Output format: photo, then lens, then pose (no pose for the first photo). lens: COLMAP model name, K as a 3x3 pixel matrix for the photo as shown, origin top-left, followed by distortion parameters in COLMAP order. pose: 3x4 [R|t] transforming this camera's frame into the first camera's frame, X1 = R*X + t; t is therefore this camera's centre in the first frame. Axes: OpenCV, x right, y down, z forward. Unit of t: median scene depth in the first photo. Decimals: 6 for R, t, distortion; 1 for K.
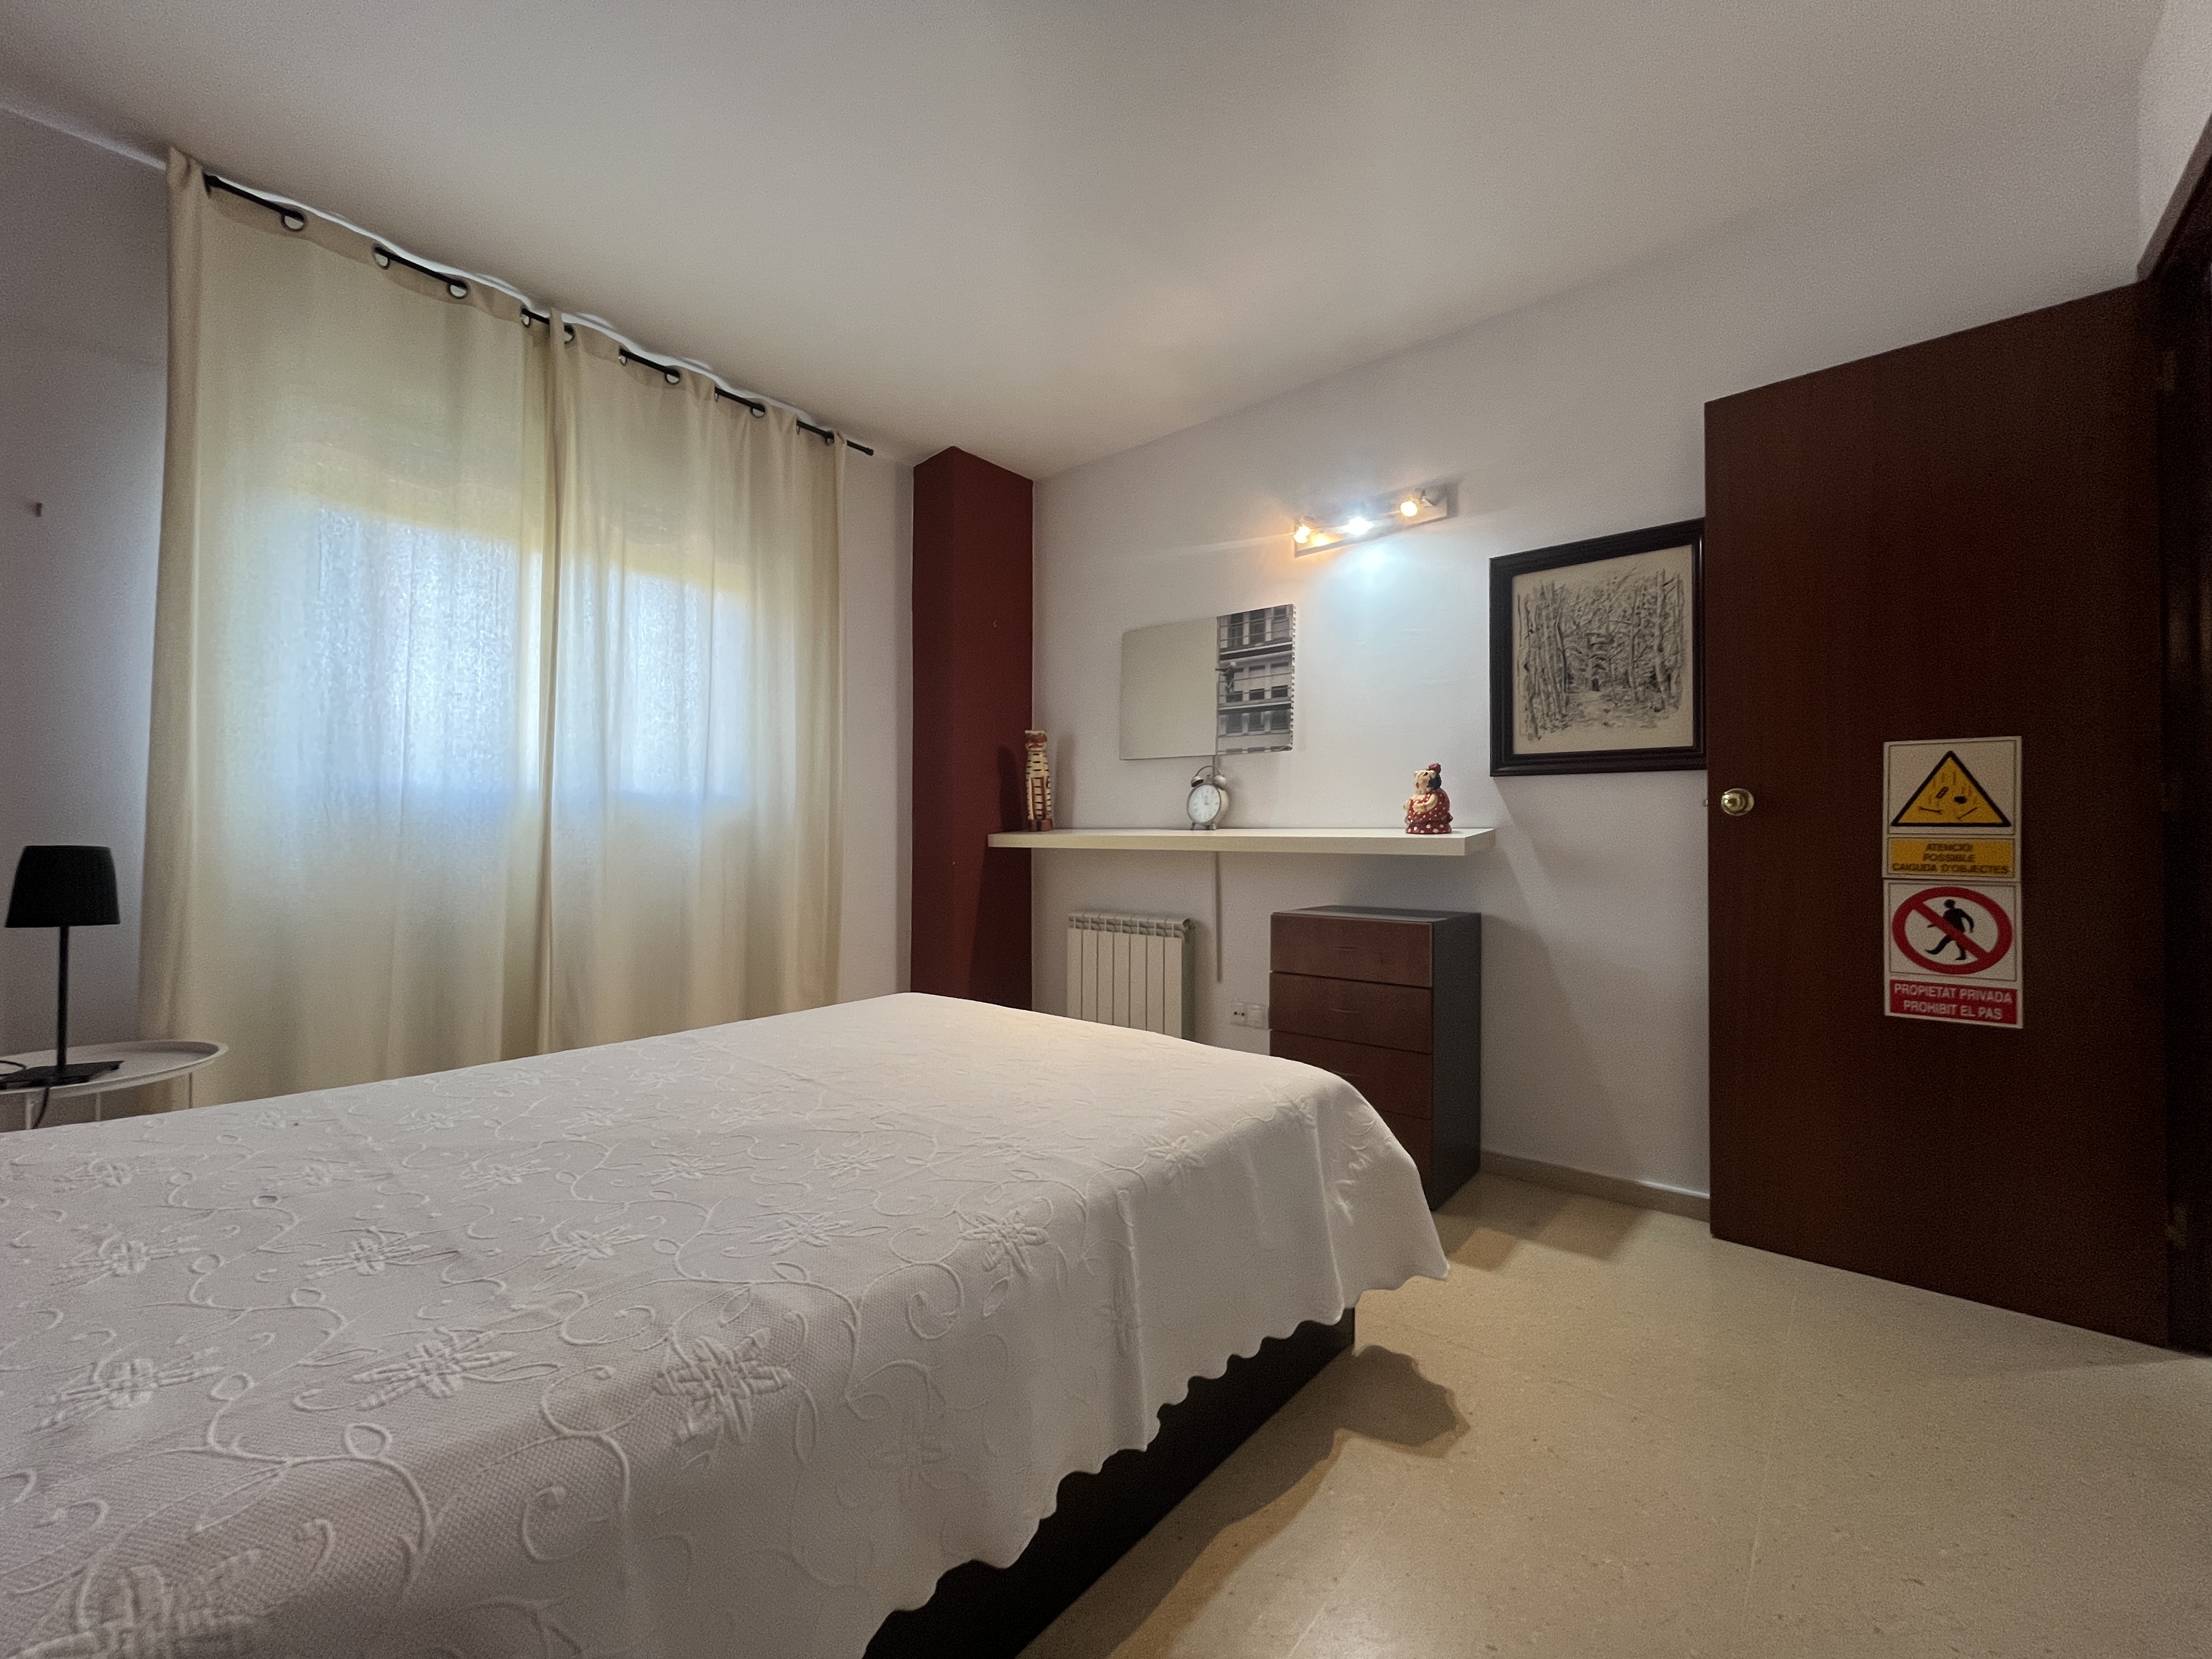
lens RADIAL K [[890.3, 0, 1098.6], [0, 890.3, 833.8], [0, 0, 1]] dist [-0.006428, 0.001010]
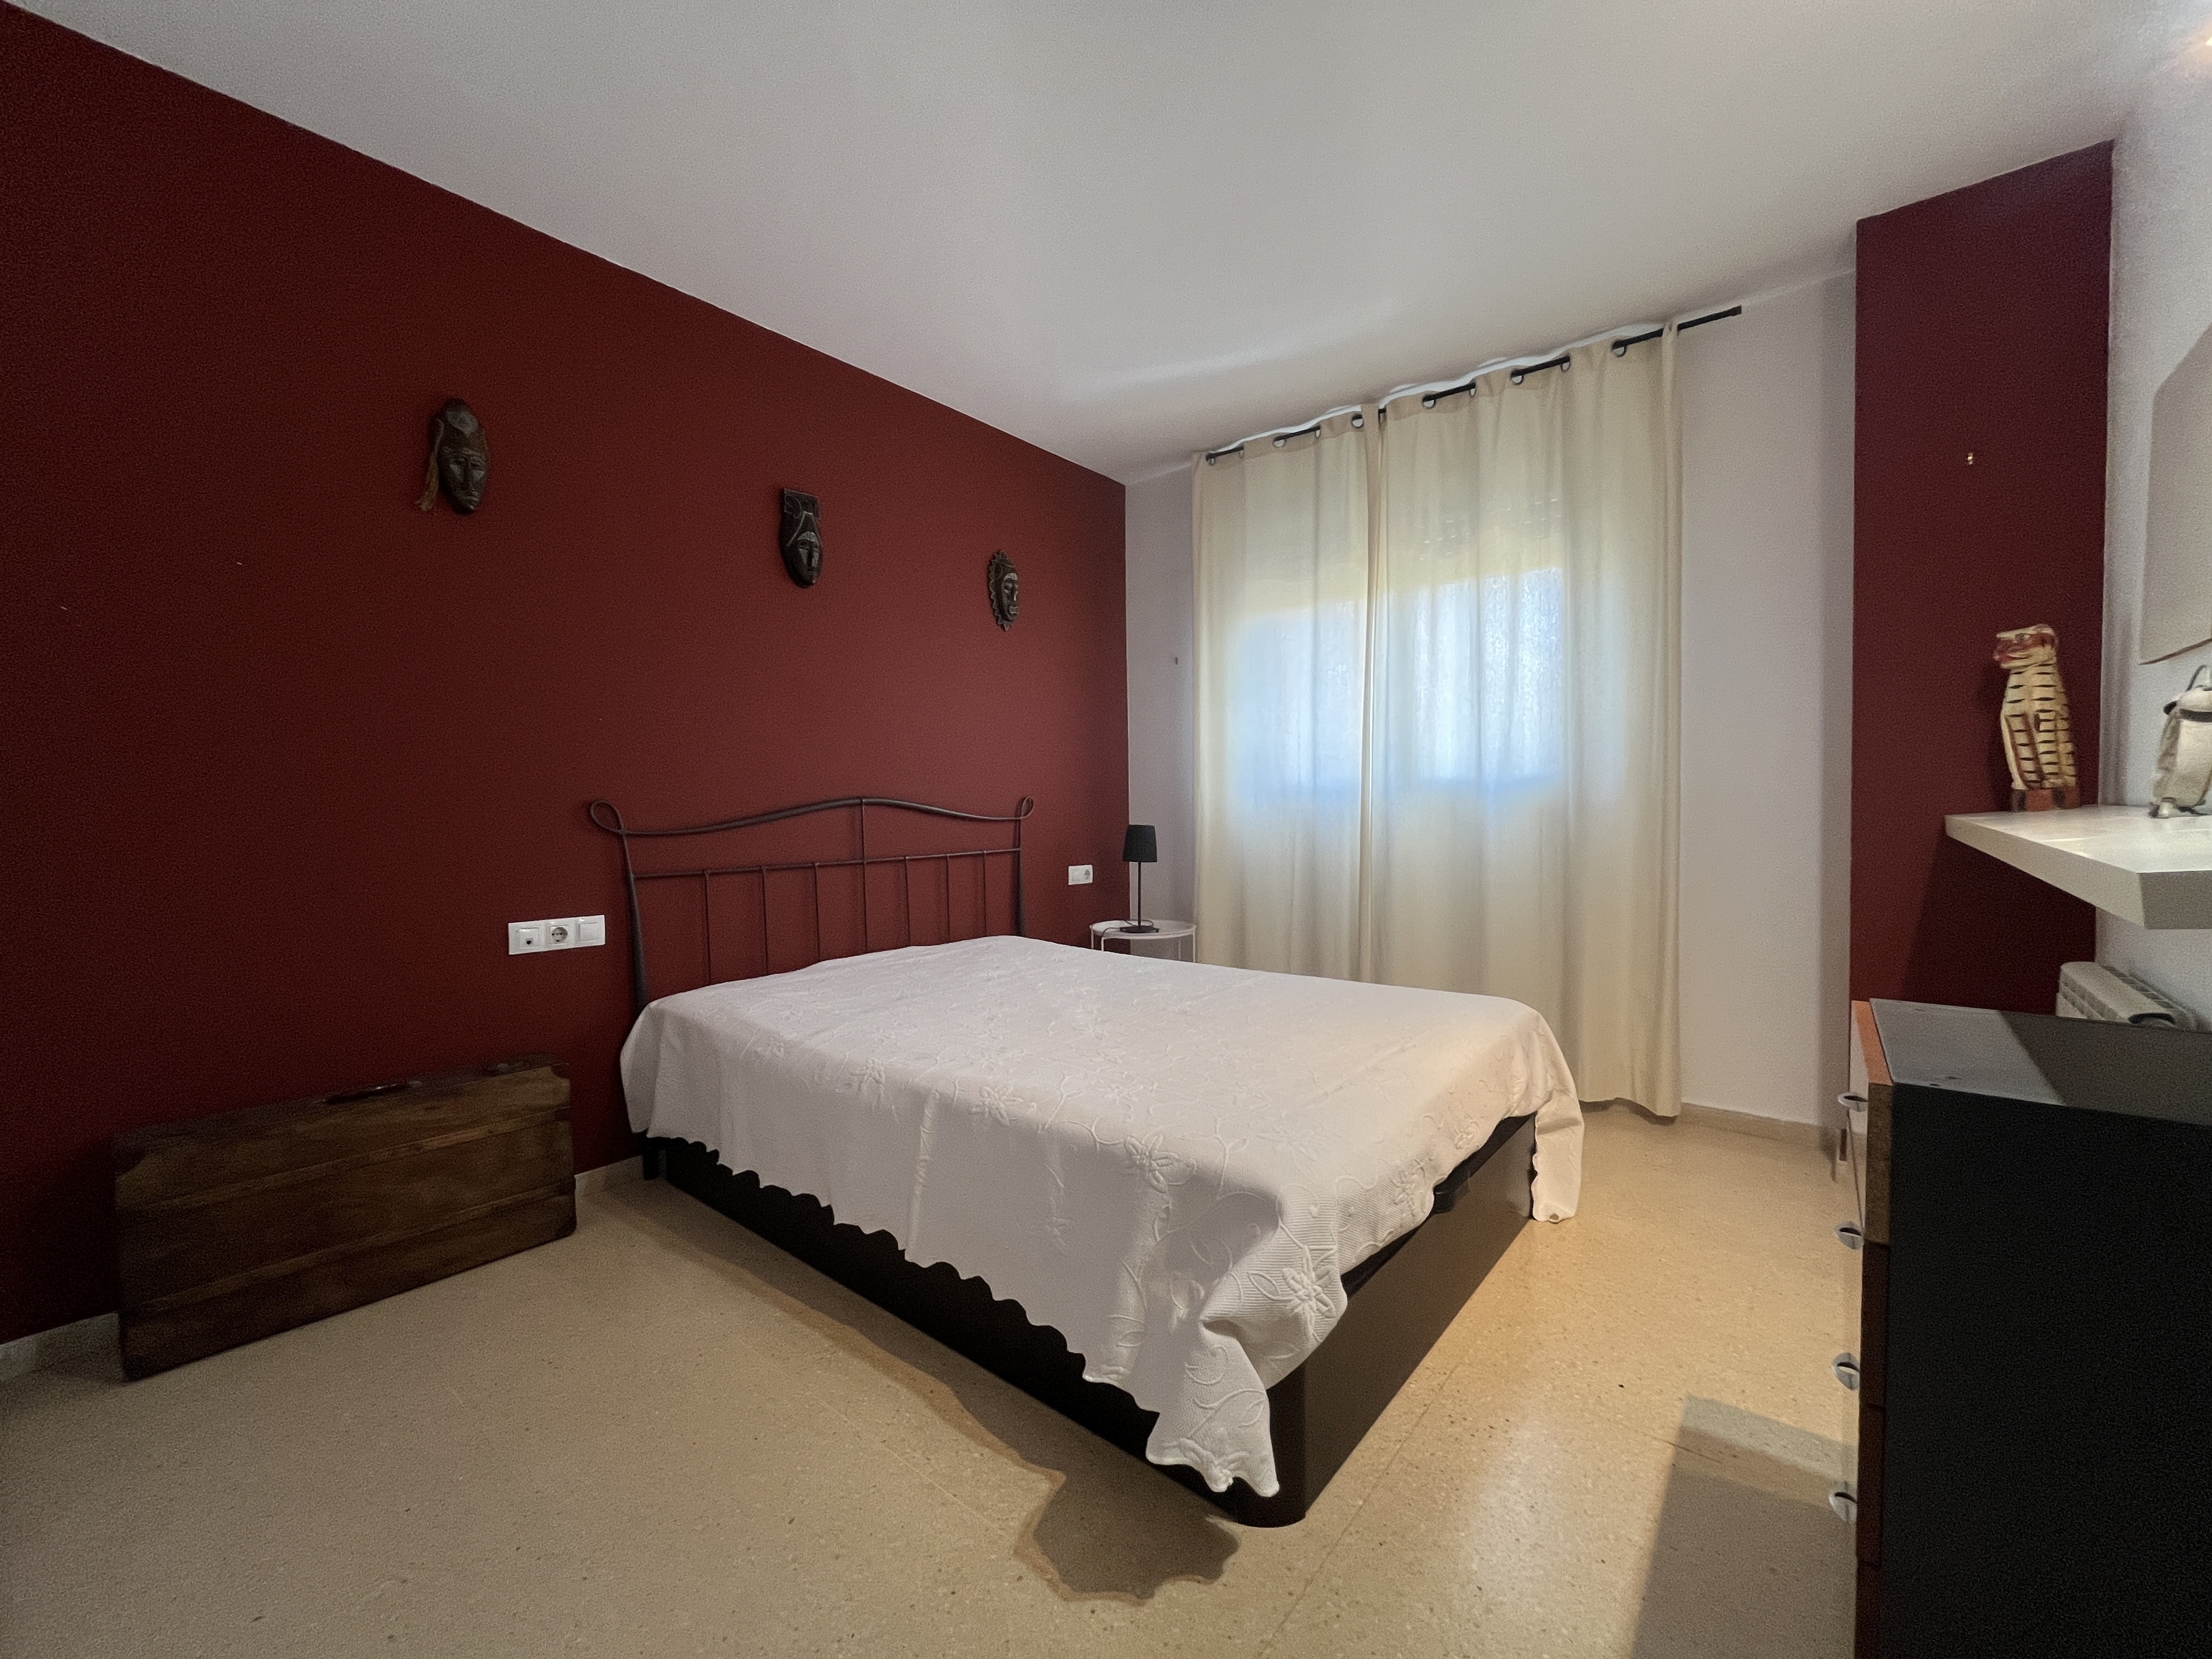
lens RADIAL K [[890.3, 0, 1101.8], [0, 890.3, 832.7], [0, 0, 1]] dist [-0.006428, 0.001010]
pose [[0.022986, 0.031832, -0.999229, 0.675157], [0.019450, 0.999290, 0.032281, -0.025740], [0.999547, -0.020177, 0.022351, 0.581839]]
